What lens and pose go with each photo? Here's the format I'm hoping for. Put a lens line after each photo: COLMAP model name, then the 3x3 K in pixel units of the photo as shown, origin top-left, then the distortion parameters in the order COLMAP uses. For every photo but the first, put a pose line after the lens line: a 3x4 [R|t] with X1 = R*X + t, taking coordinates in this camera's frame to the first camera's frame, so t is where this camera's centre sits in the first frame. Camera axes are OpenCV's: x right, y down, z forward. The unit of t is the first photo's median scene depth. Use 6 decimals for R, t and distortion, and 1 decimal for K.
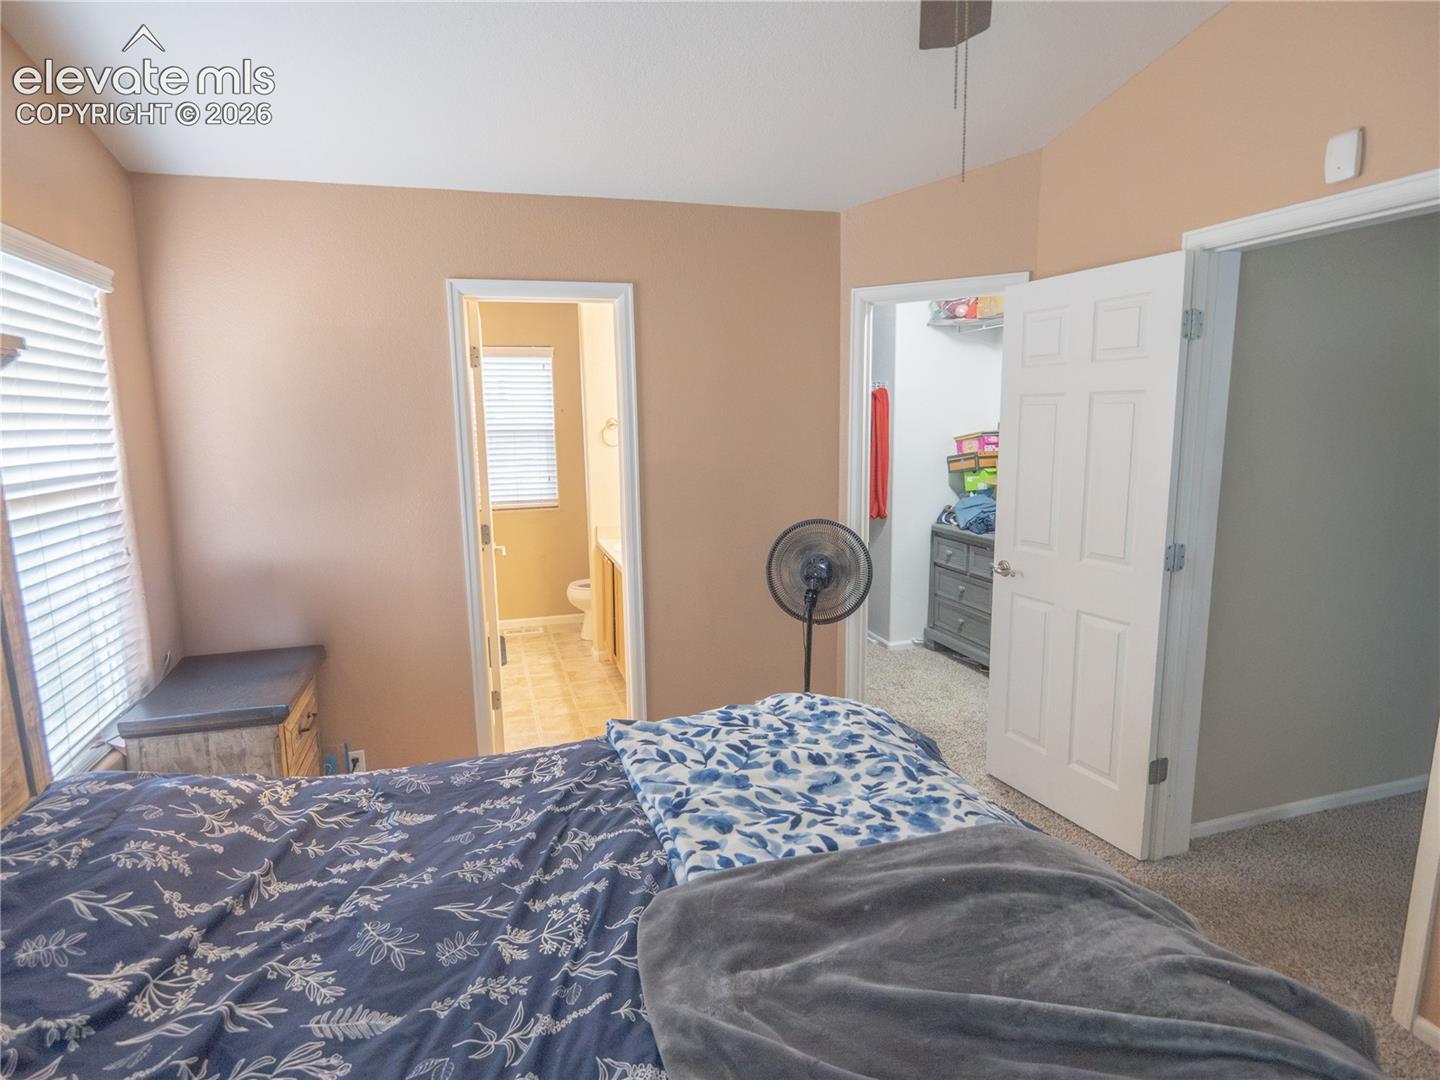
lens RADIAL K [[780.9, 0, 721.2], [0, 780.9, 544.6], [0, 0, 1]] dist [-0.003182, -0.000908]
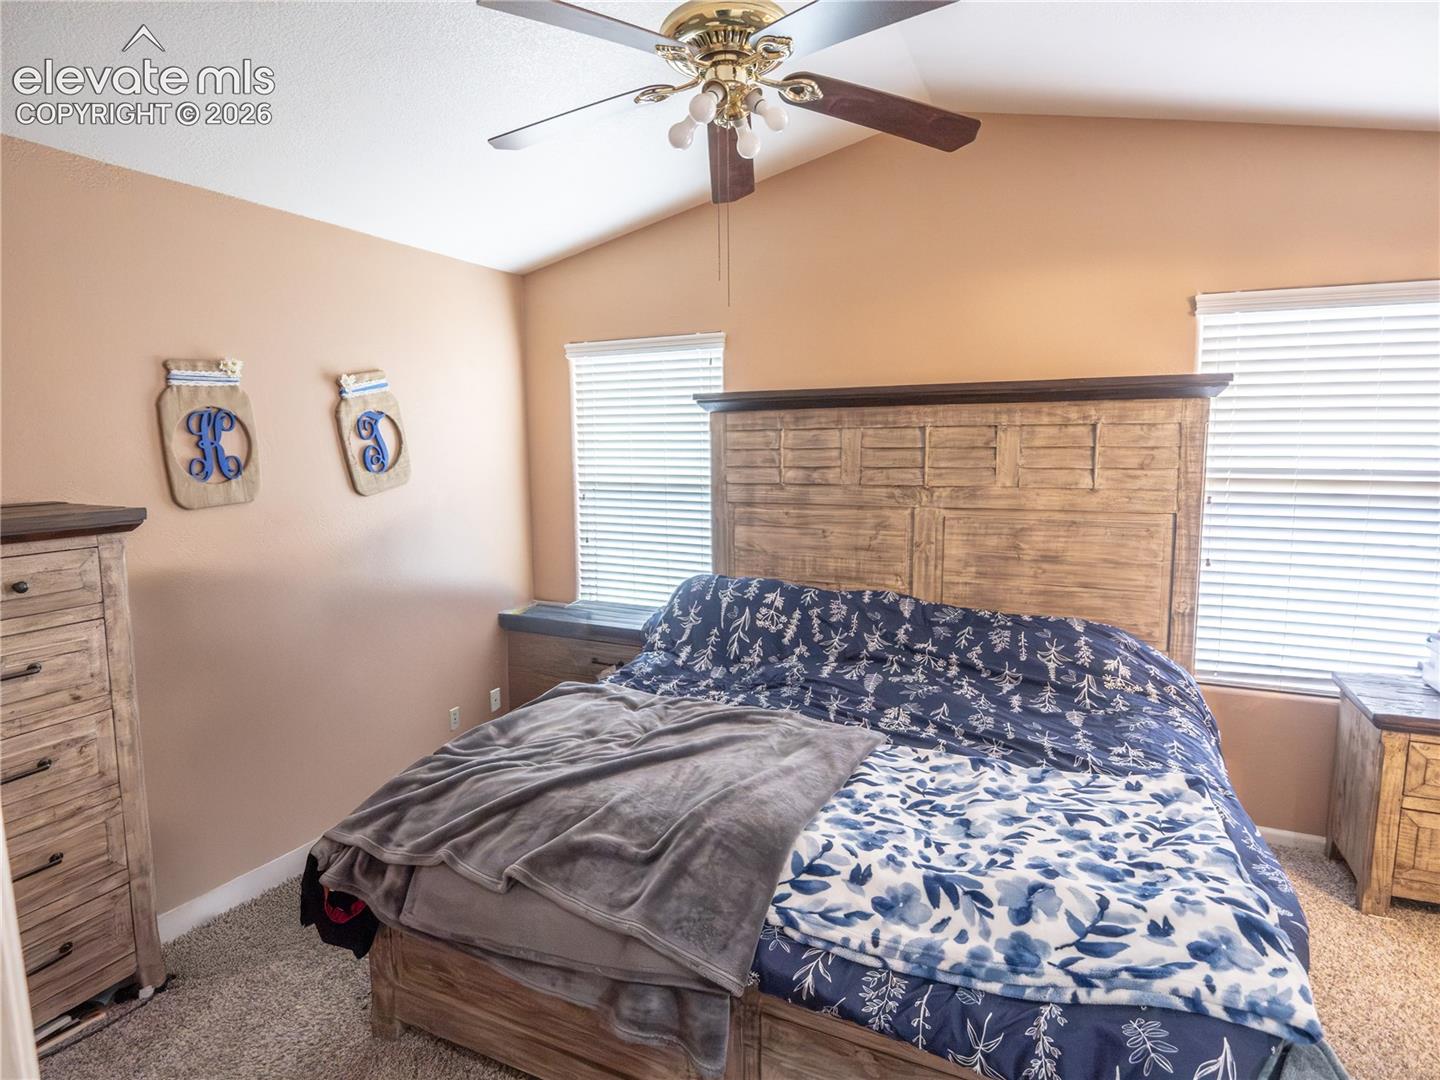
lens RADIAL K [[780.9, 0, 716.6], [0, 780.9, 536.1], [0, 0, 1]] dist [-0.003182, -0.000908]
pose [[-0.673640, 0.116566, -0.729809, 1.013107], [-0.097569, 0.964814, 0.244160, -0.242288], [0.732591, 0.235683, -0.638564, 1.331261]]
